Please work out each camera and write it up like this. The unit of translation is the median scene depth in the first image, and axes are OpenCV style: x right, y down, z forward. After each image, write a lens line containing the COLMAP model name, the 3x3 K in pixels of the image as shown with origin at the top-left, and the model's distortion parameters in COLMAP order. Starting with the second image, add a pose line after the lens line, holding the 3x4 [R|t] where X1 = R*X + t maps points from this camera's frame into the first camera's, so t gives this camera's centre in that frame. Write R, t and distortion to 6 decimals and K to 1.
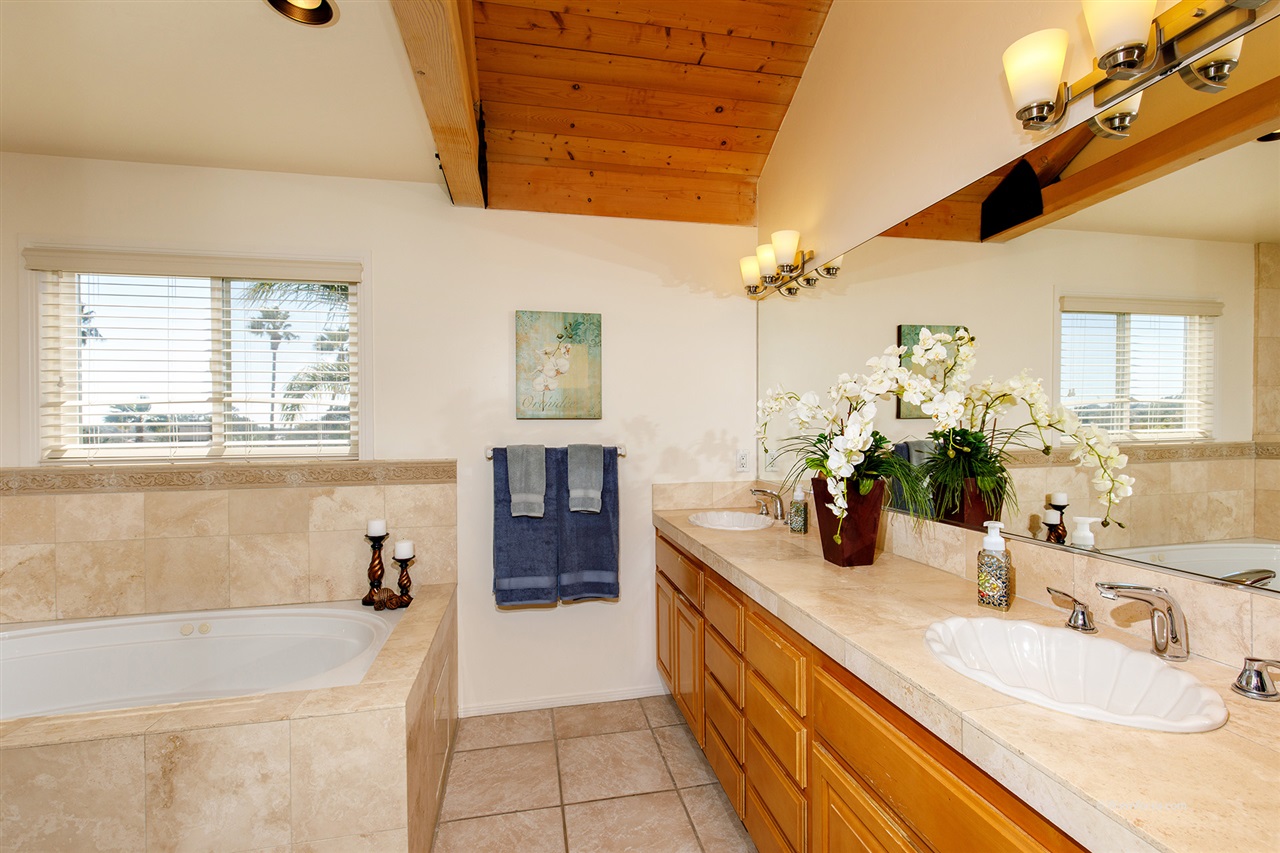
lens RADIAL K [[569.1, 0, 641.5], [0, 569.1, 429.1], [0, 0, 1]] dist [0.000100, -0.000595]
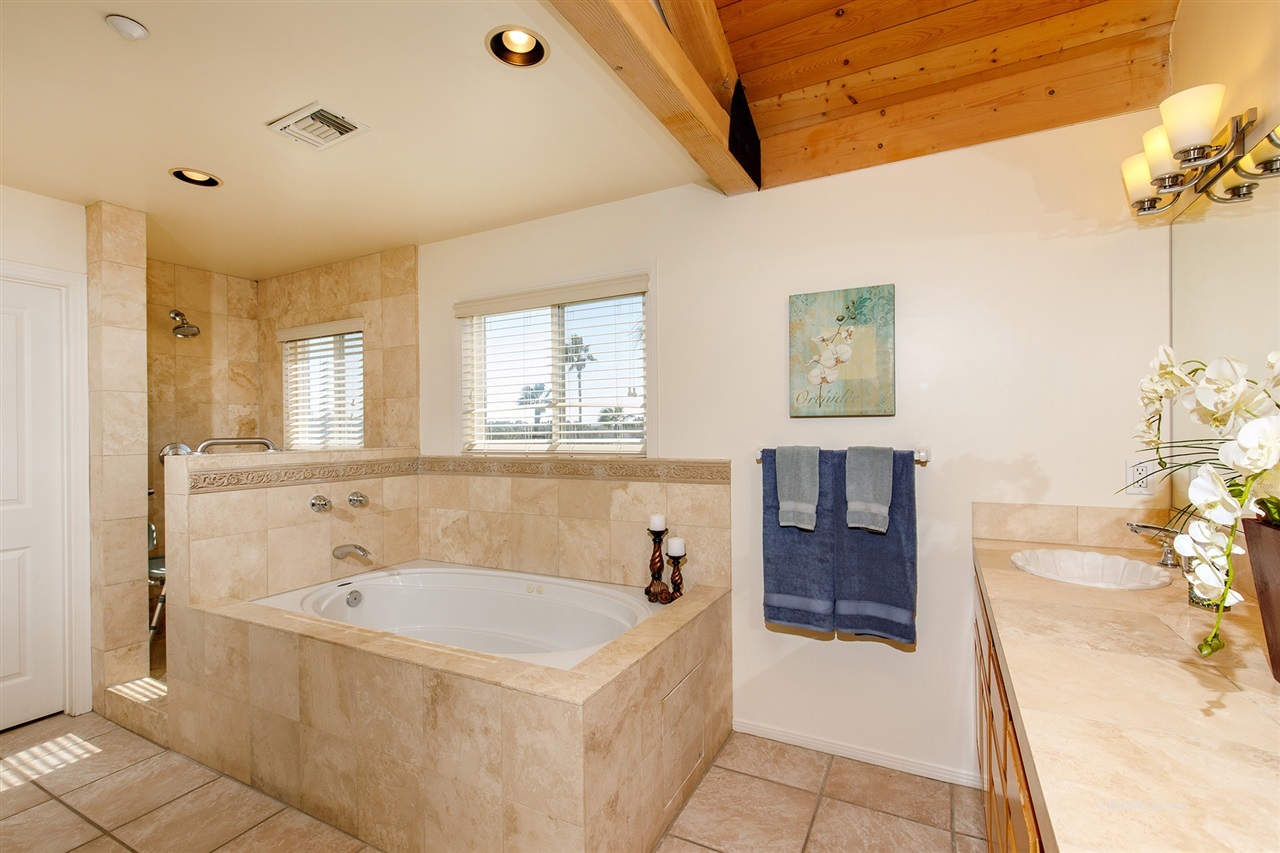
lens RADIAL K [[571.7, 0, 639.0], [0, 571.7, 426.9], [0, 0, 1]] dist [0.003447, -0.001943]
pose [[0.768968, -0.003466, -0.639278, 0.181787], [0.005073, 0.999987, 0.000681, -0.004355], [0.639267, -0.003767, 0.768976, 0.166984]]
